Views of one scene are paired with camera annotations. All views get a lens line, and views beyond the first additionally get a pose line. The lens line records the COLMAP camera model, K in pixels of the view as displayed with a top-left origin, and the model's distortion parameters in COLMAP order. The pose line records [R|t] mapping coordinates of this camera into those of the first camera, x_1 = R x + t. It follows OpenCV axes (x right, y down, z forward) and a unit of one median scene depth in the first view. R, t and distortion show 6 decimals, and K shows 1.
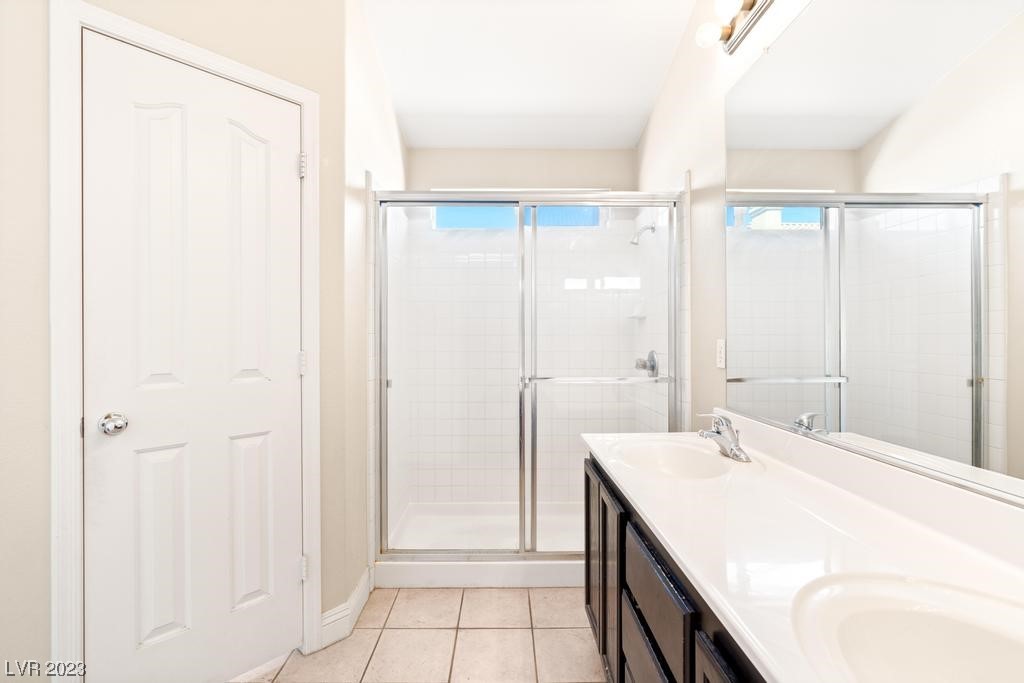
lens RADIAL K [[475.6, 0, 511.8], [0, 475.6, 346.6], [0, 0, 1]] dist [-0.004517, 0.000556]
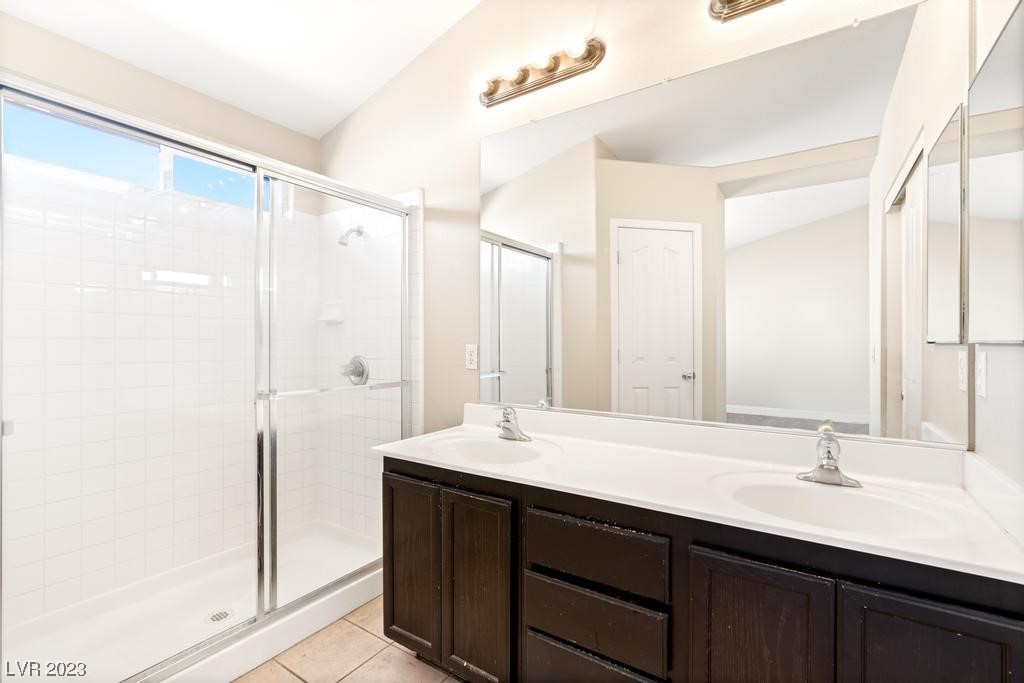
lens RADIAL K [[466.0, 0, 513.9], [0, 466.0, 349.7], [0, 0, 1]] dist [-0.004764, 0.001112]
pose [[0.554726, -0.013091, 0.831930, -0.383405], [0.014684, 0.999875, 0.005943, -0.006327], [-0.831903, 0.008920, 0.554849, 0.230408]]
